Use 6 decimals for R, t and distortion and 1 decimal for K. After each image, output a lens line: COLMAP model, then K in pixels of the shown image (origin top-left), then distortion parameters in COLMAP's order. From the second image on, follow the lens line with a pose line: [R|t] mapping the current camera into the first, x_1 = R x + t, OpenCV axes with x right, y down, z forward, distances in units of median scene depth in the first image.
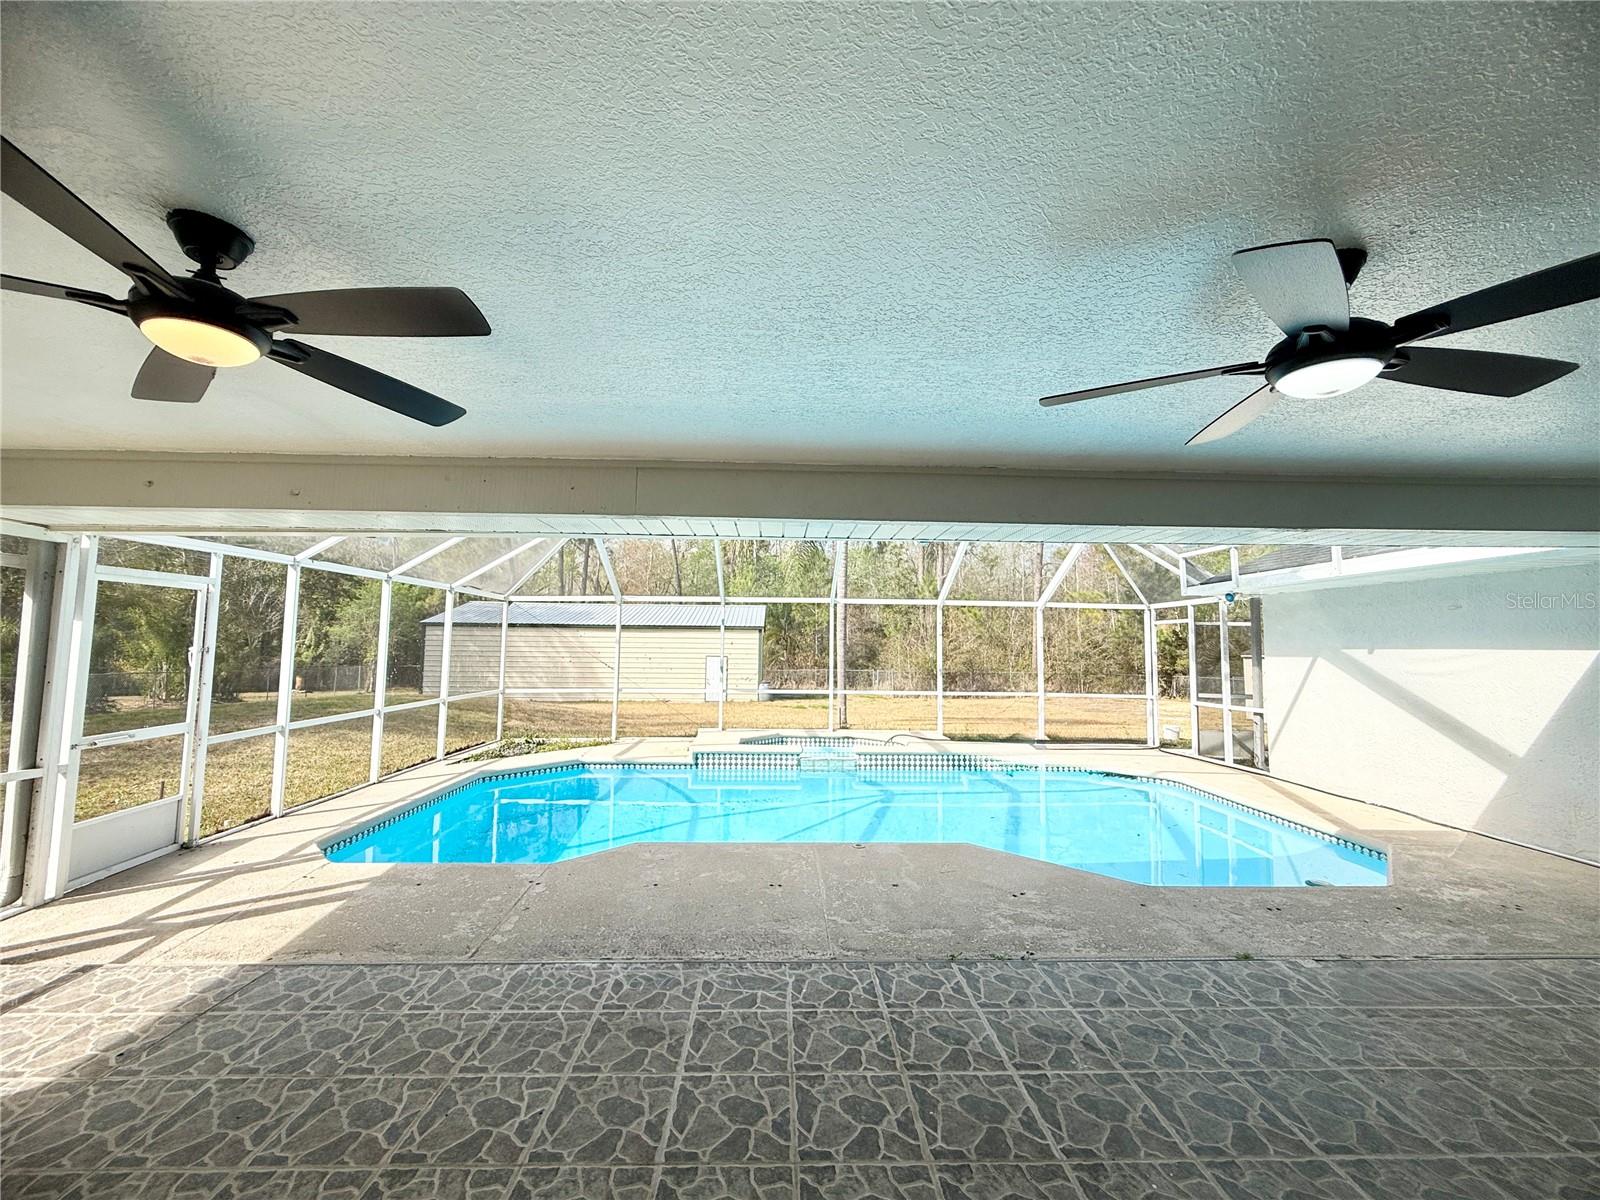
lens RADIAL K [[642.5, 0, 804.6], [0, 642.5, 591.7], [0, 0, 1]] dist [0.002492, 0.001086]
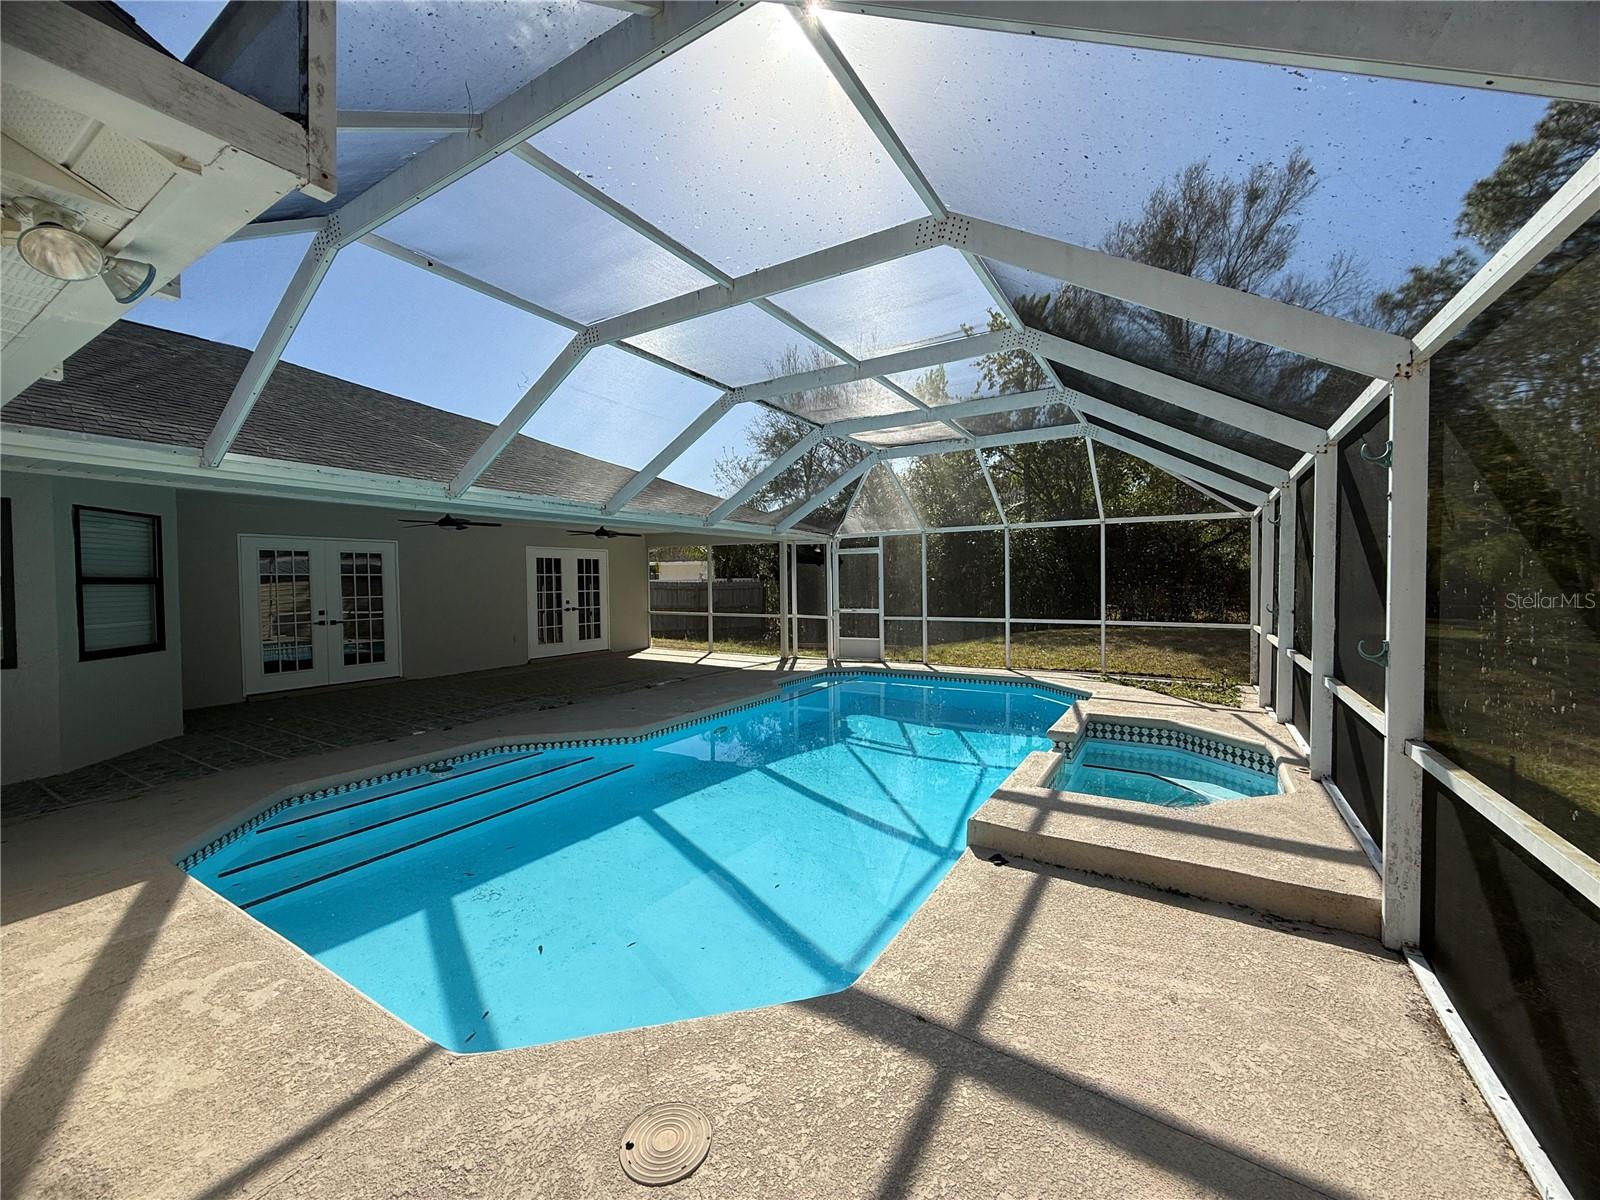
lens RADIAL K [[642.5, 0, 799.6], [0, 642.5, 594.8], [0, 0, 1]] dist [0.002492, 0.001086]
pose [[-0.548185, 0.014696, -0.836228, 1.564410], [0.055296, 0.998295, -0.018705, 0.231145], [0.834527, -0.056493, -0.548063, 2.699816]]
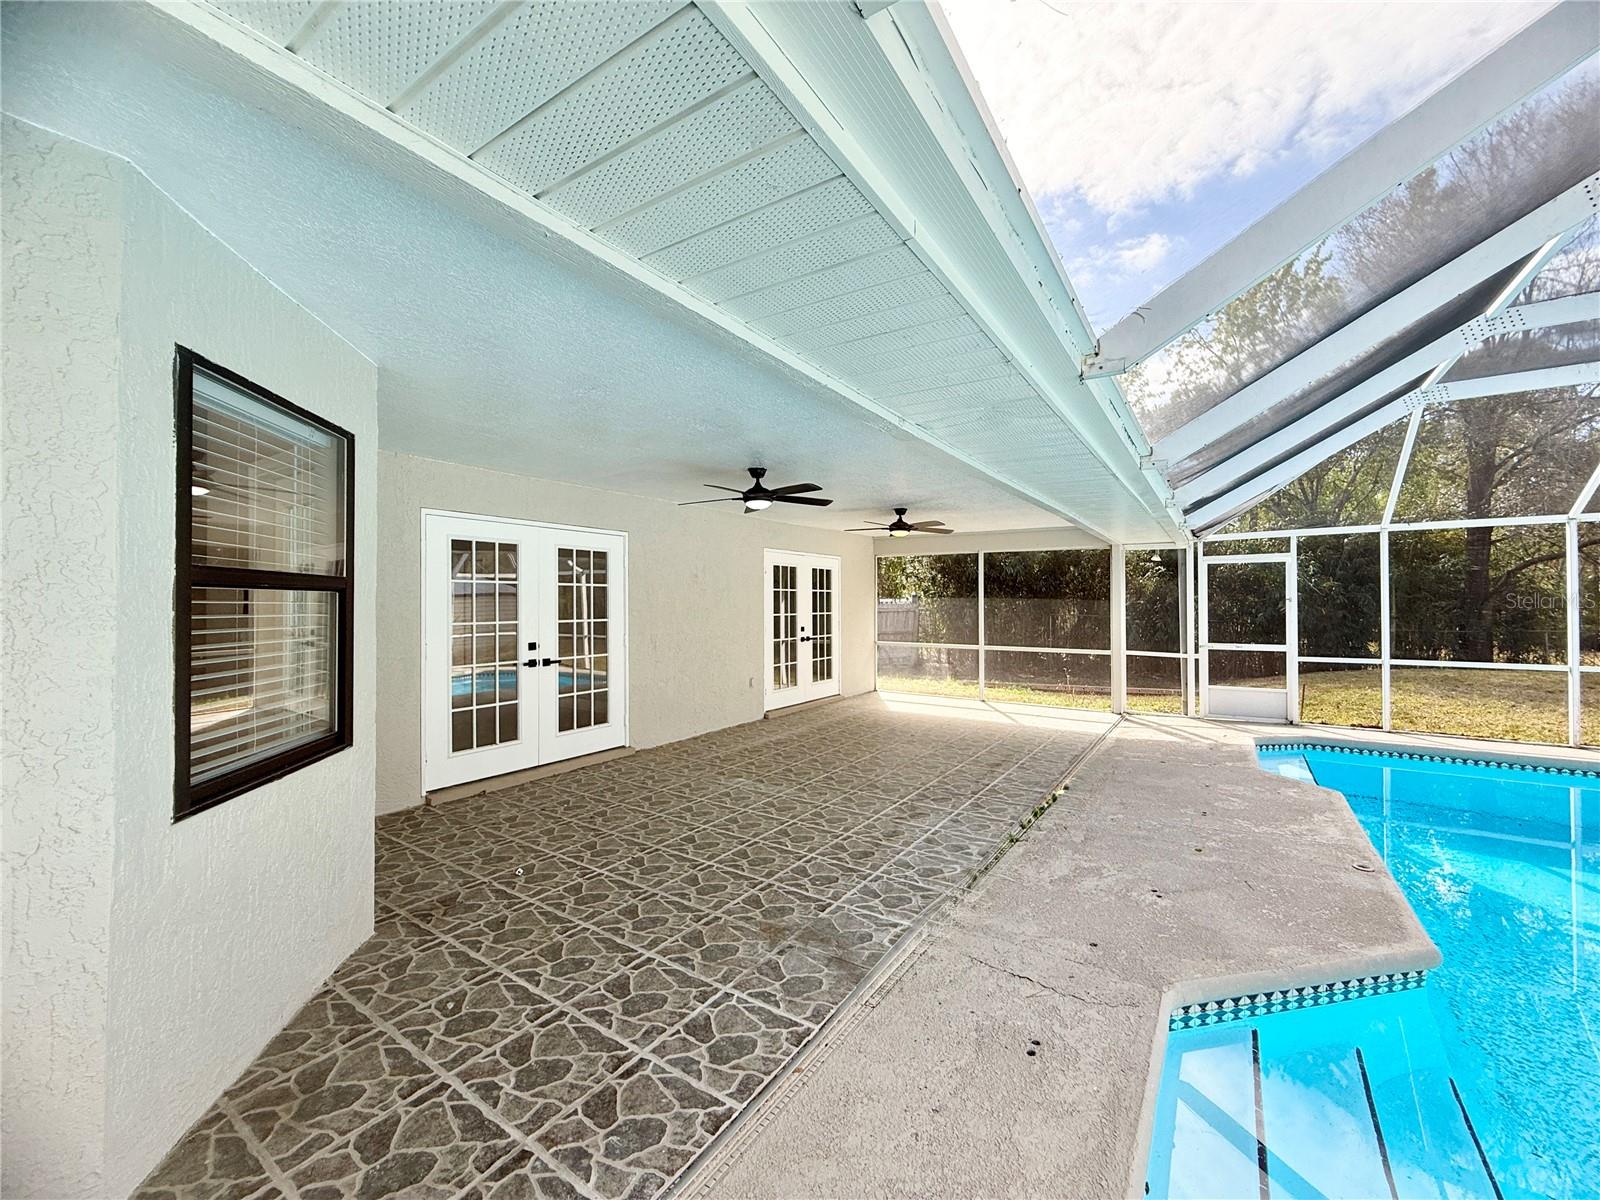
lens RADIAL K [[642.5, 0, 798.2], [0, 642.5, 597.0], [0, 0, 1]] dist [0.002492, 0.001086]
pose [[-0.583570, -0.016641, -0.811892, 1.366809], [0.043566, 0.997709, -0.051764, 0.146258], [0.810894, -0.065578, -0.581508, 1.249400]]
